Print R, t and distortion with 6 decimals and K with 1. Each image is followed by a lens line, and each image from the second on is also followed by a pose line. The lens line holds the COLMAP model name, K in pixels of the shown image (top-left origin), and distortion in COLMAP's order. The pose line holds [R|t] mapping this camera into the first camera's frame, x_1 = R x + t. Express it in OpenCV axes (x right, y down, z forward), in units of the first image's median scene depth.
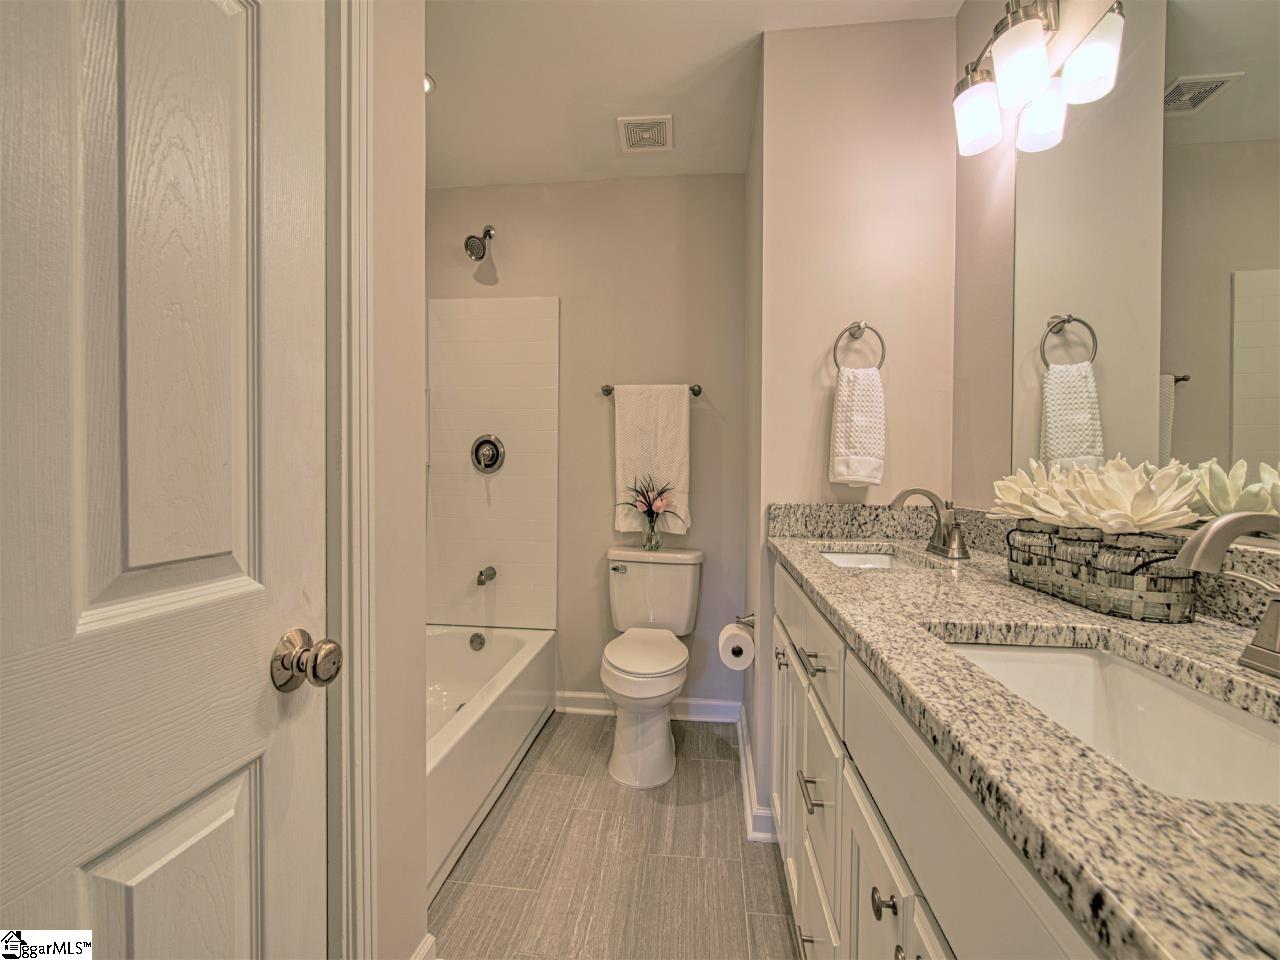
lens RADIAL K [[555.6, 0, 648.1], [0, 555.6, 480.5], [0, 0, 1]] dist [0.004314, -0.003747]
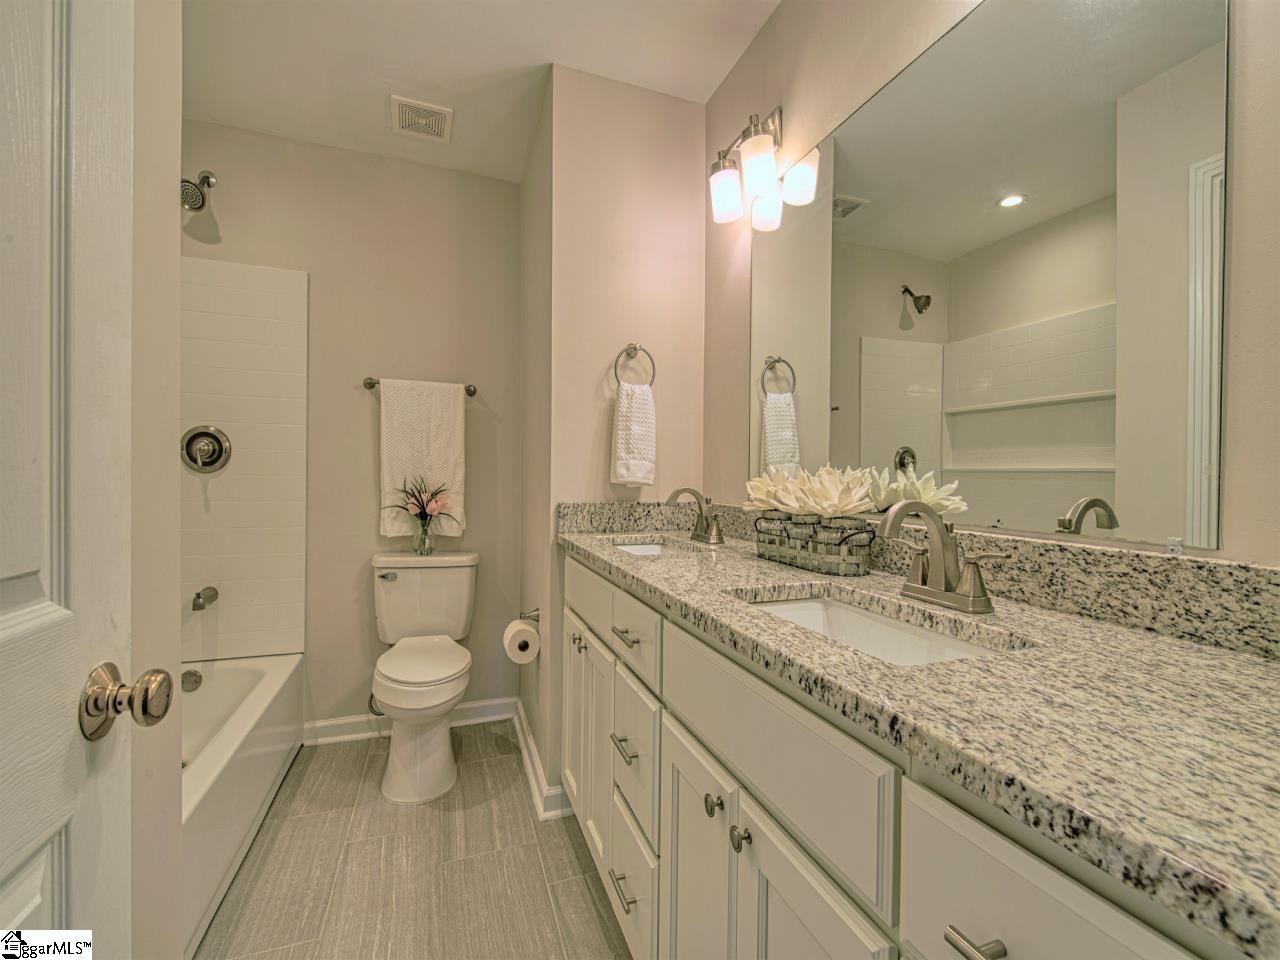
lens RADIAL K [[555.6, 0, 648.1], [0, 555.6, 480.5], [0, 0, 1]] dist [0.004314, -0.003747]
pose [[0.889961, 0.000391, 0.456036, -0.122871], [0.000701, 0.999997, -0.002226, 0.000609], [-0.456036, 0.002301, 0.889958, -0.037827]]
